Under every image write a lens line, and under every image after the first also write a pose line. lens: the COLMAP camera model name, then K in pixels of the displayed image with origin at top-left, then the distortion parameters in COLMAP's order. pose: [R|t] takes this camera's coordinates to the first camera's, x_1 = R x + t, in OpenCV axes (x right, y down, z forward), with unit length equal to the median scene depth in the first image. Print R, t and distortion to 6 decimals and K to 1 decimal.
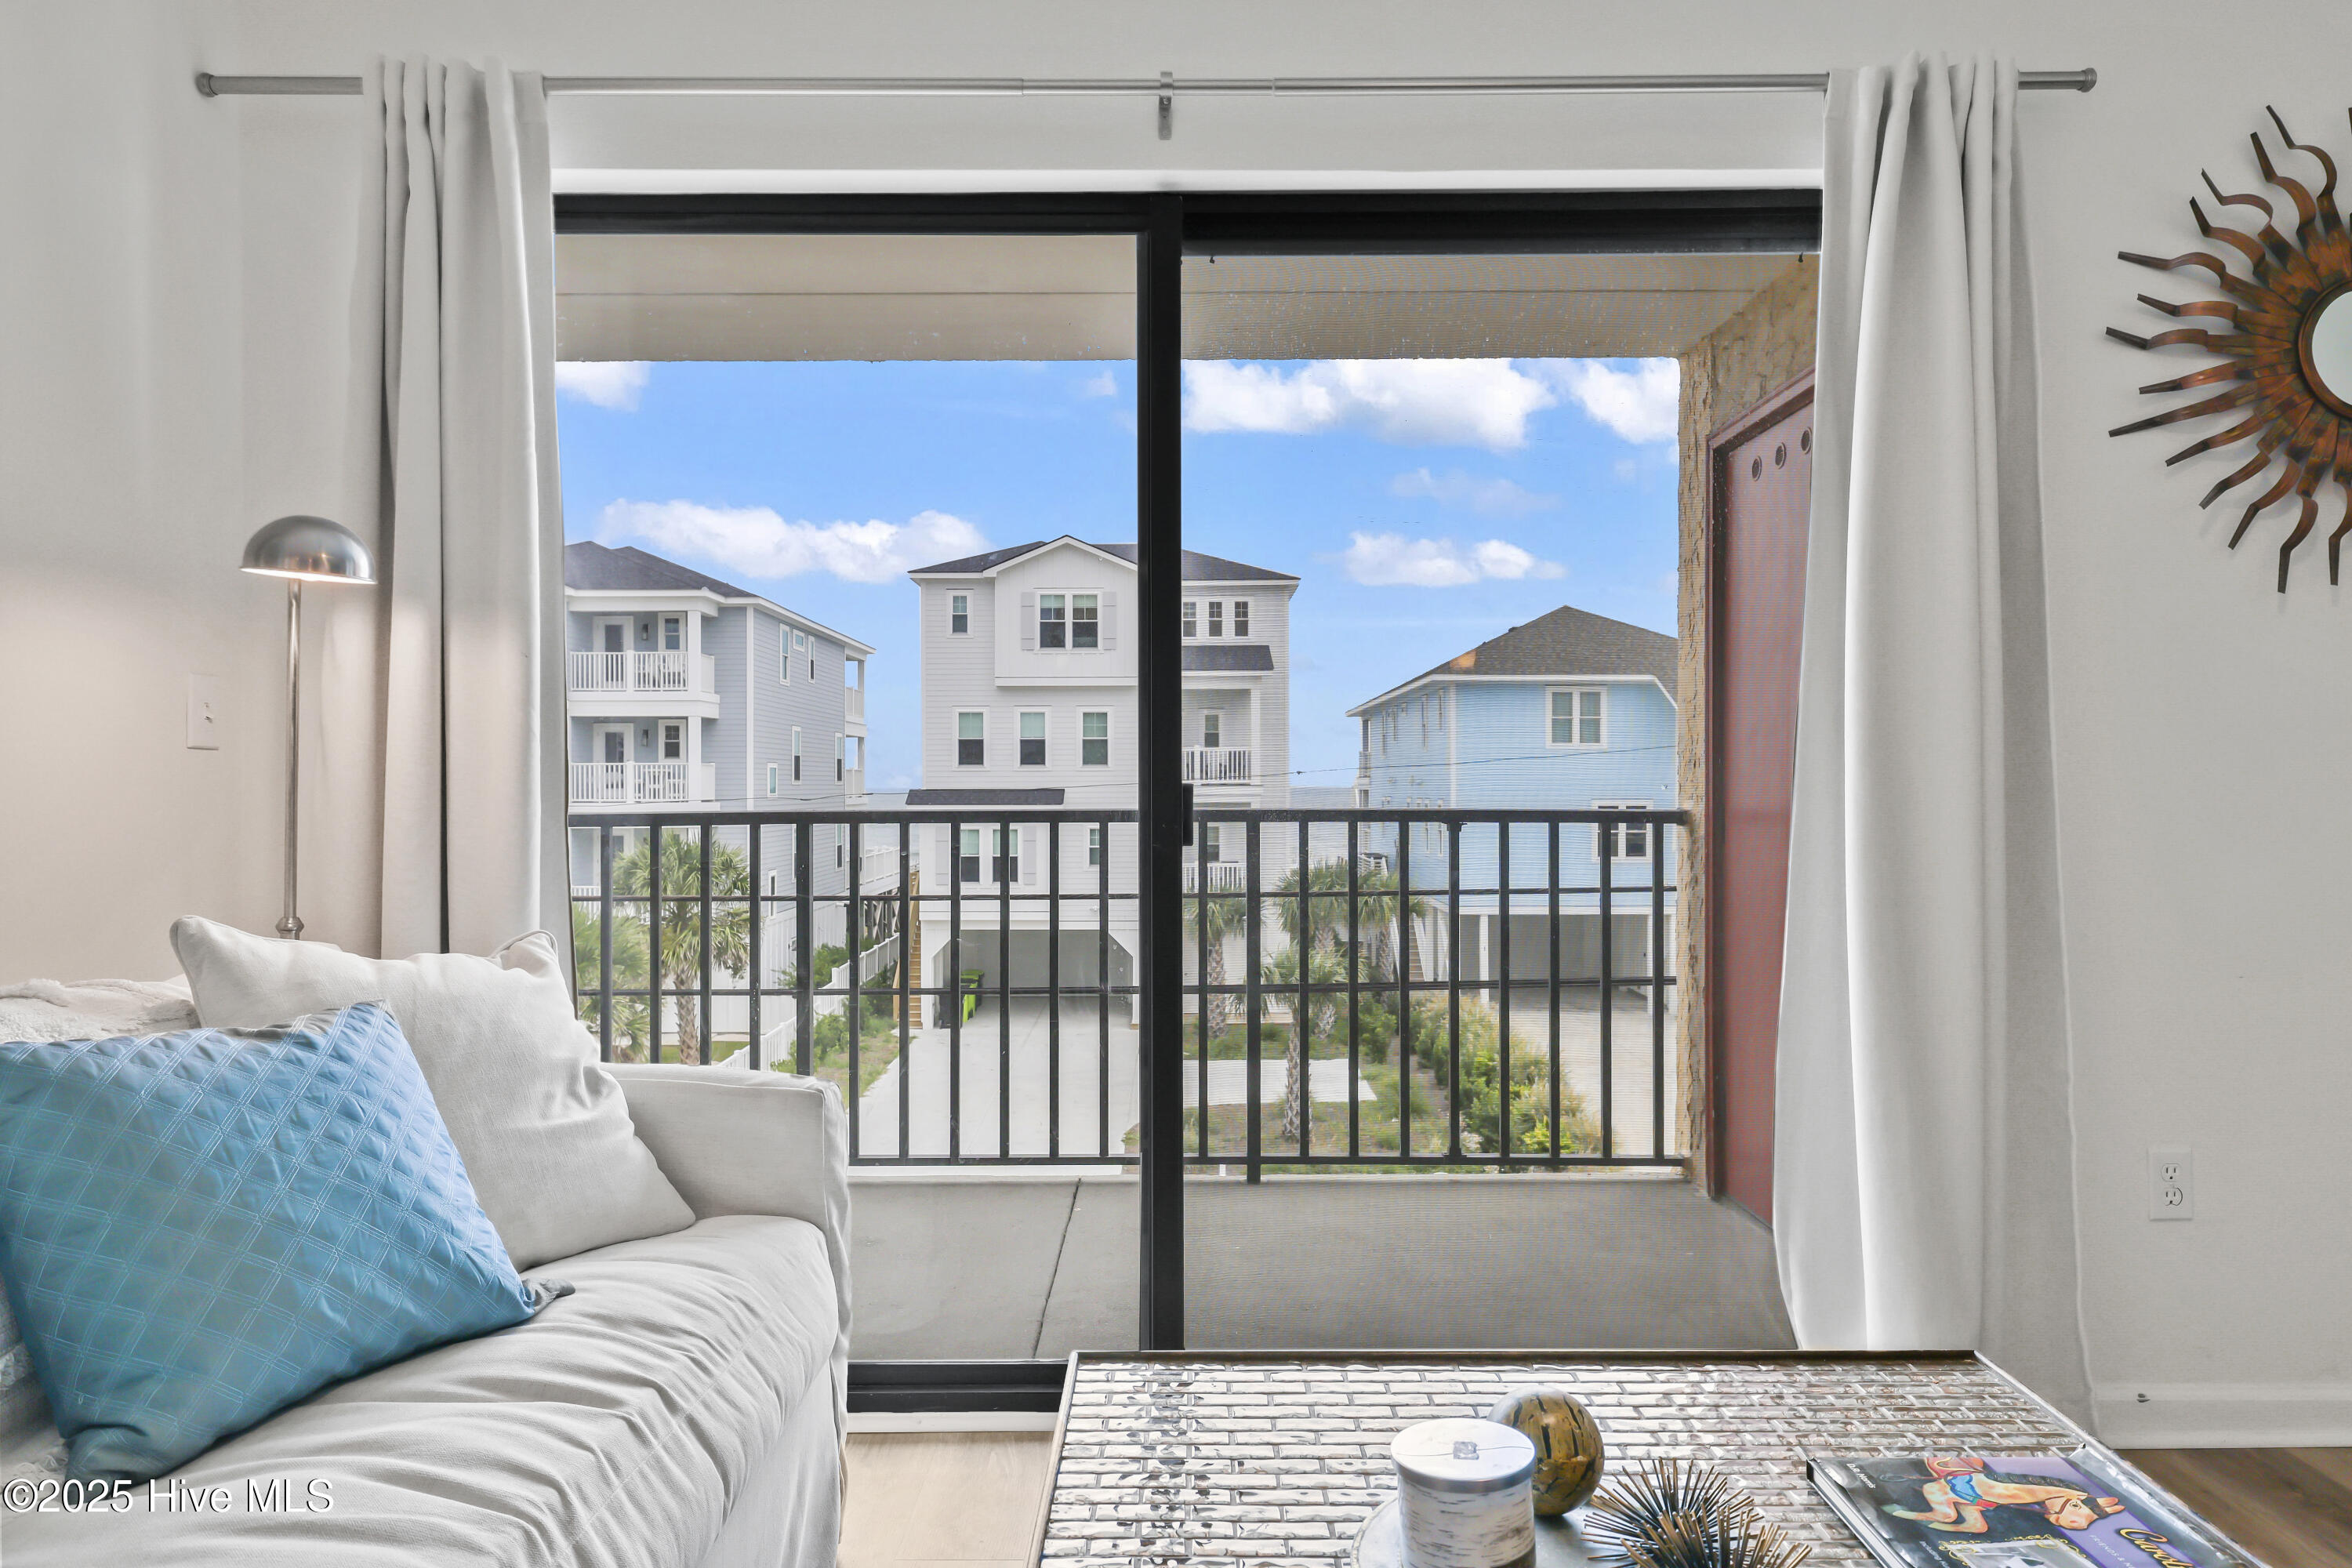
lens RADIAL K [[1487.0, 0, 1176.0], [0, 1487.0, 784.0], [0, 0, 1]] dist [-0.000533, 0.001147]
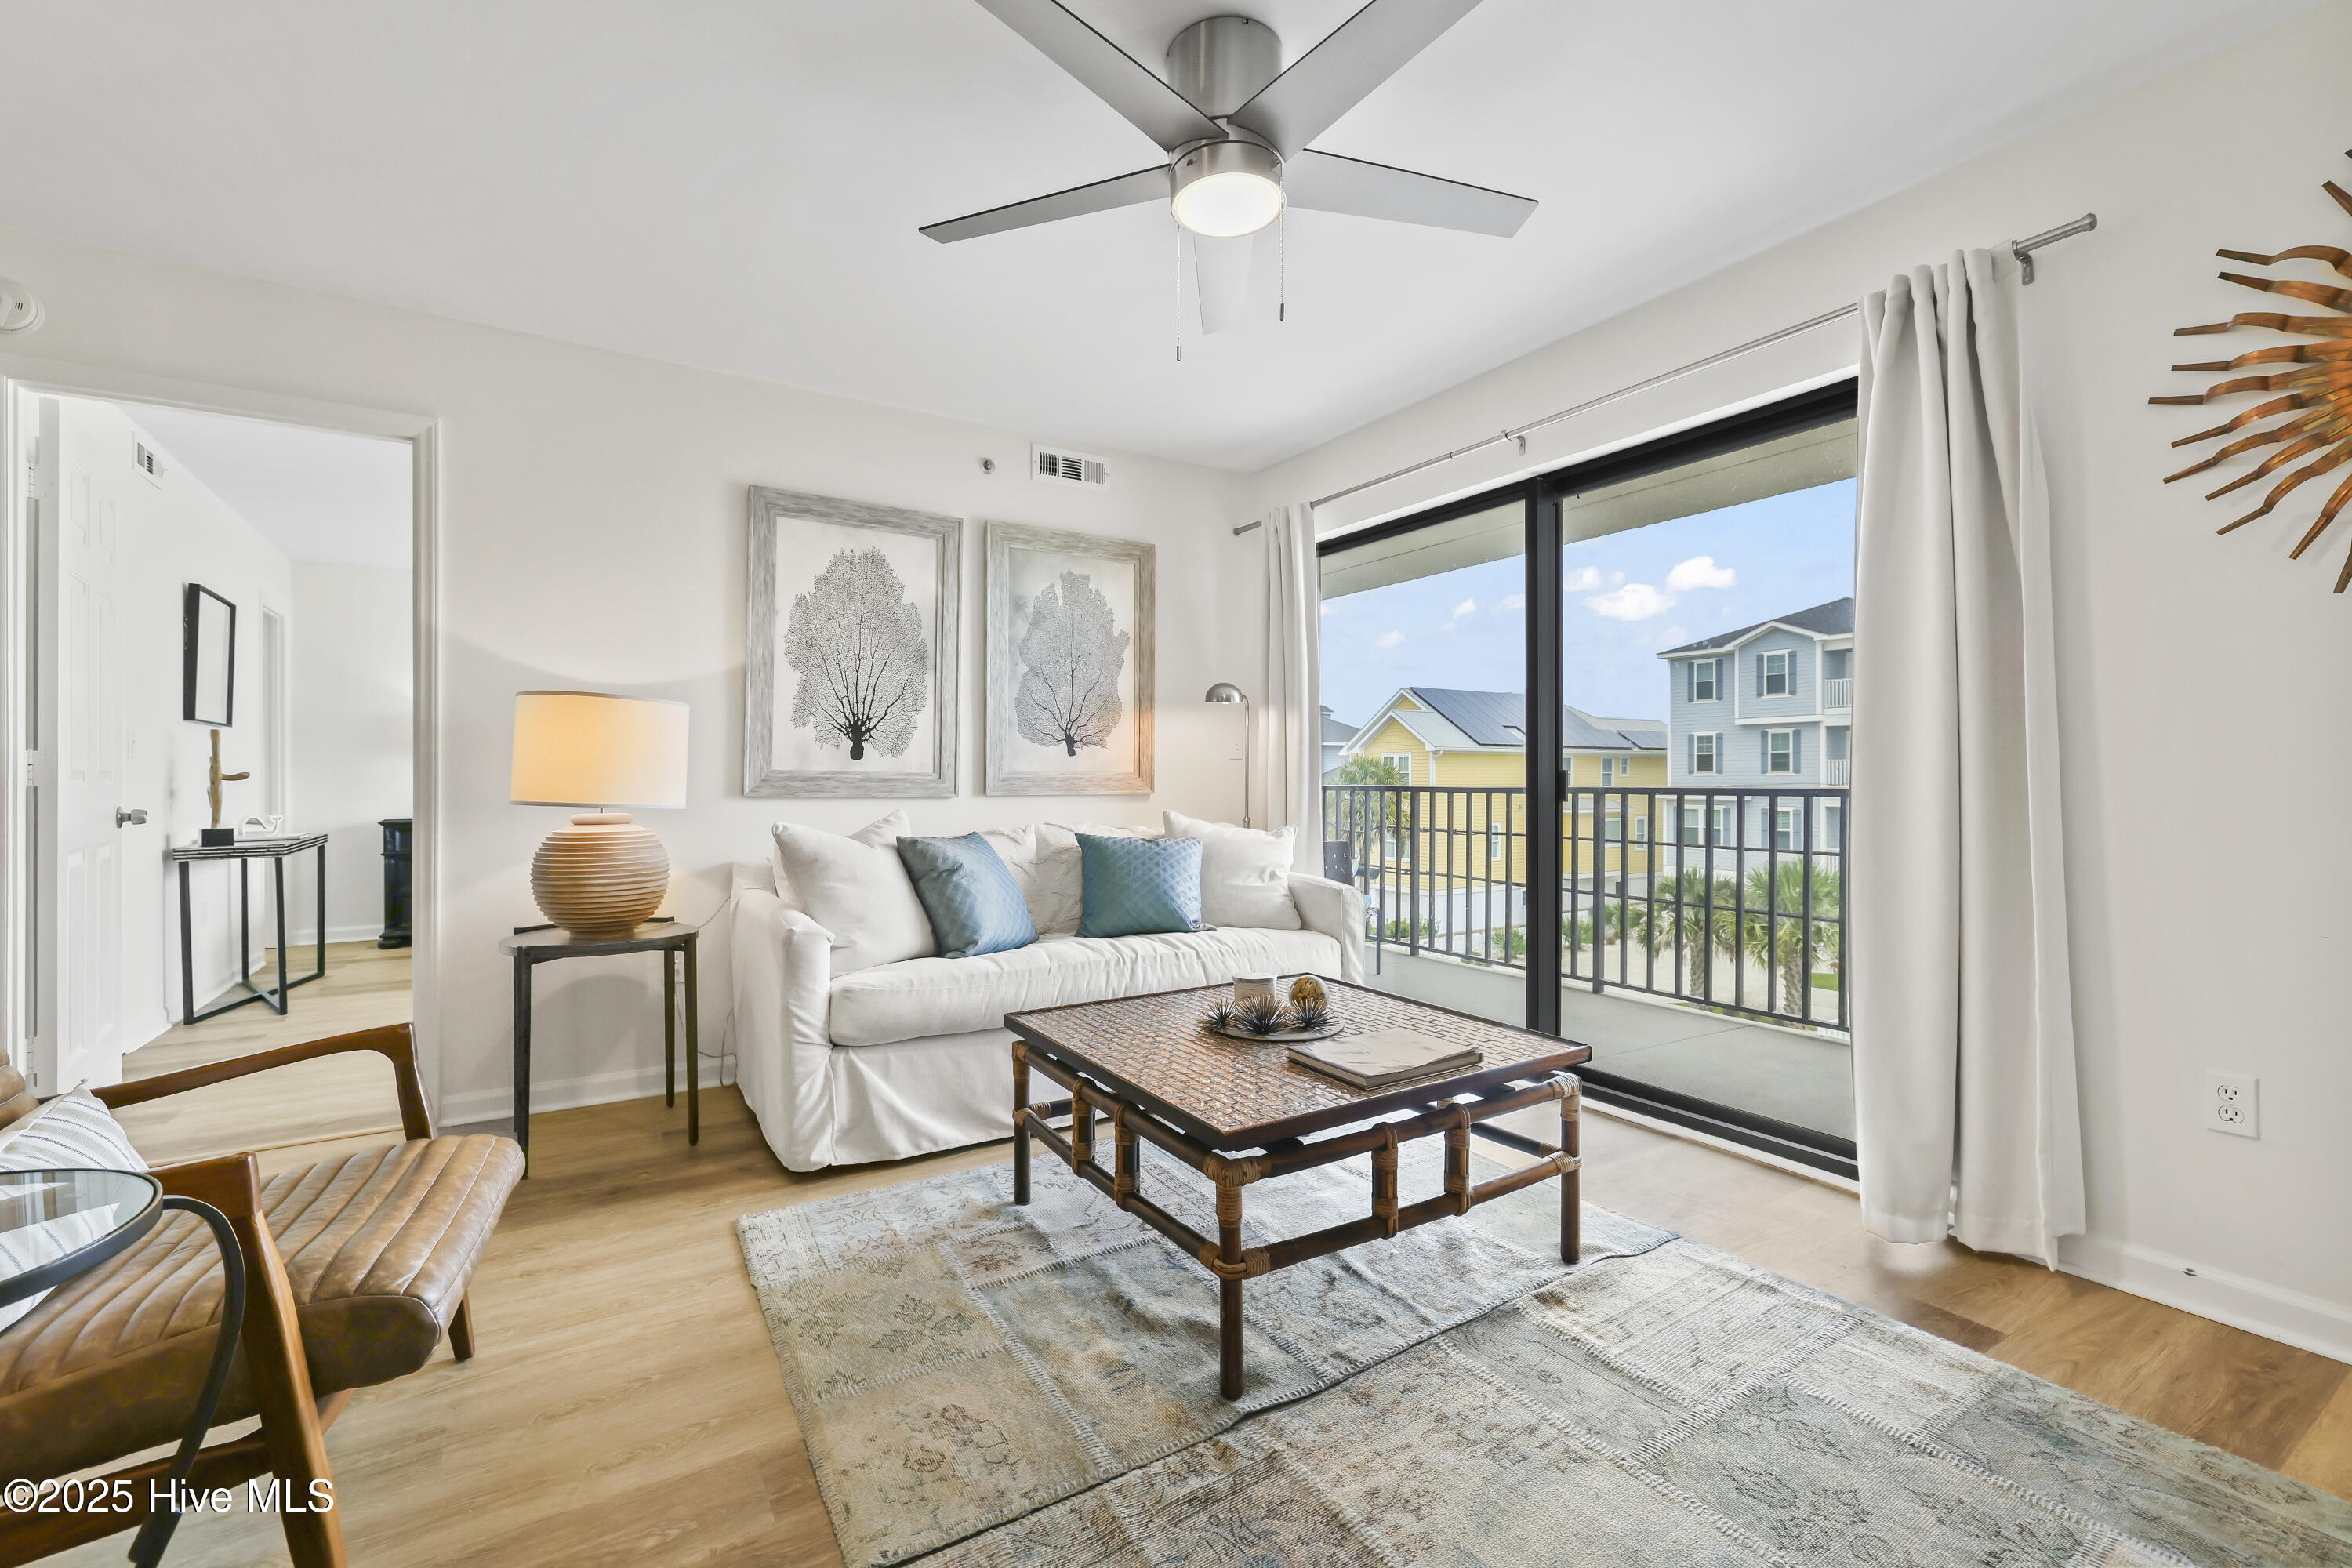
lens RADIAL K [[987.9, 0, 1172.9], [0, 987.9, 776.4], [0, 0, 1]] dist [-0.000922, -0.000091]
pose [[0.529646, 0.001469, -0.848218, 0.051458], [-0.000542, 0.999999, 0.001393, 0.000503], [0.848219, -0.000278, 0.529646, -0.007448]]
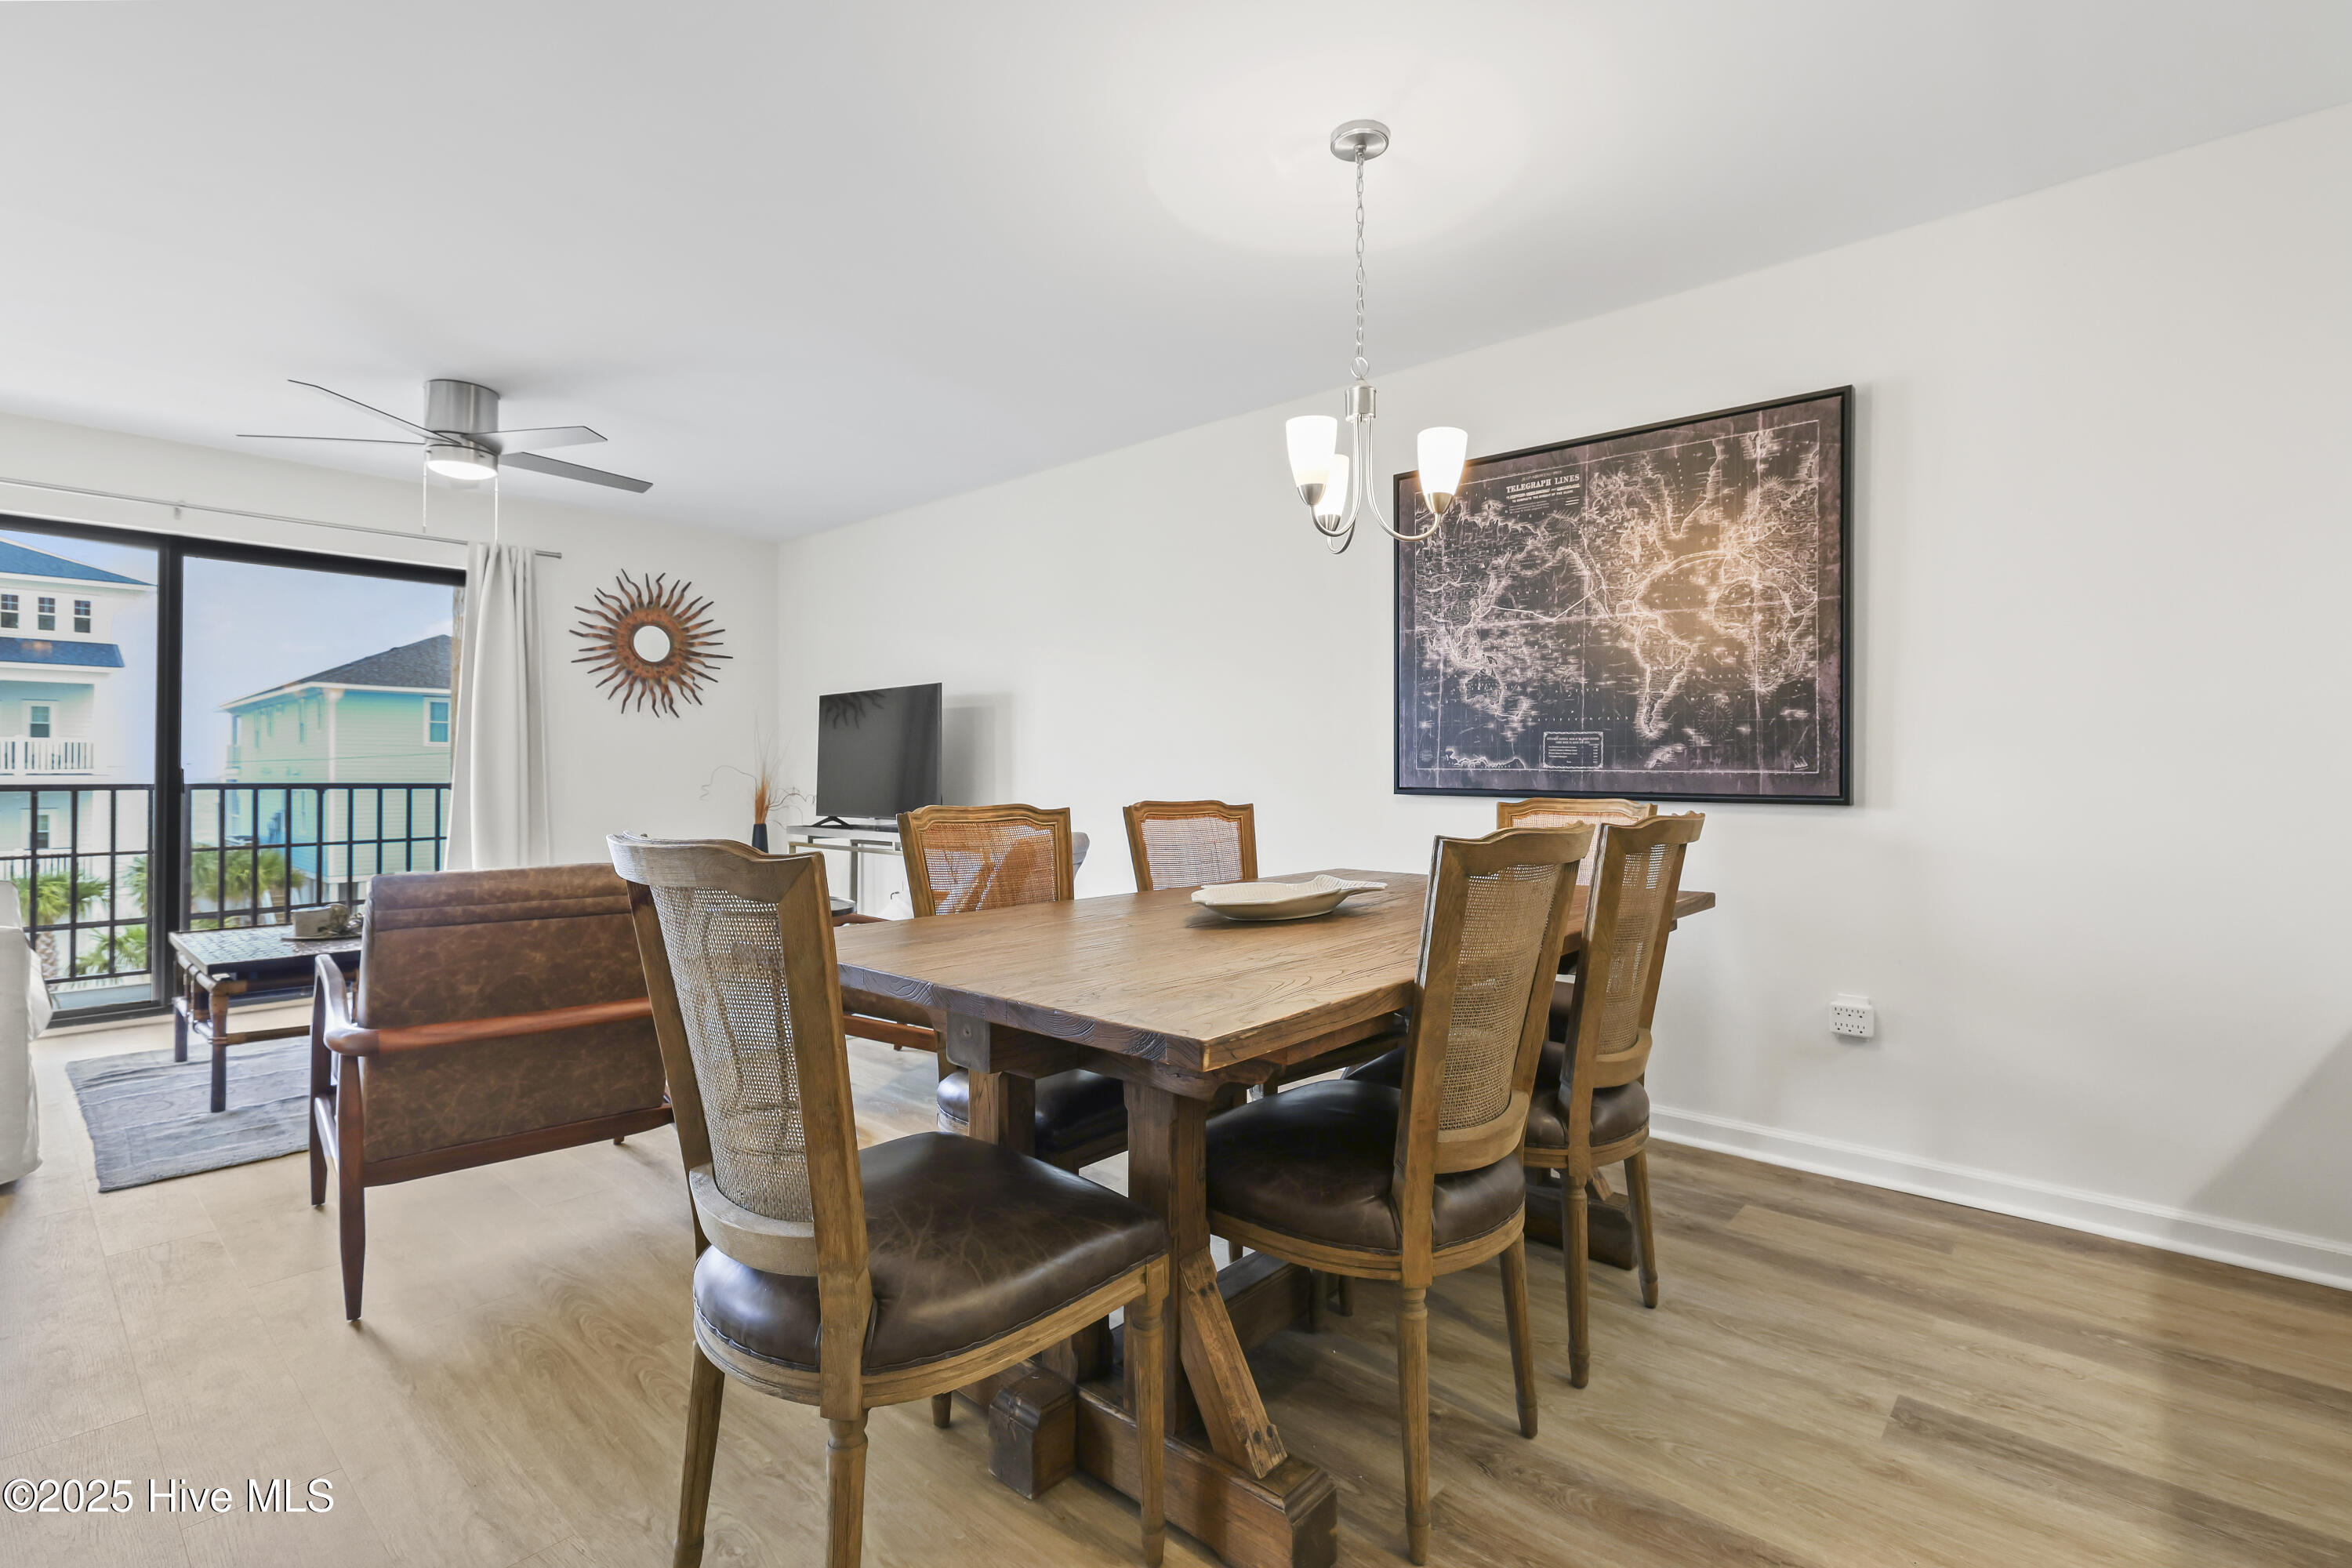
lens RADIAL K [[1084.8, 0, 1176.4], [0, 1084.8, 771.2], [0, 0, 1]] dist [-0.000508, -0.000367]
pose [[0.664023, 0.006782, 0.747682, -0.015120], [-0.003001, 0.999975, -0.006406, 0.000806], [-0.747706, 0.002010, 0.664026, -0.090038]]
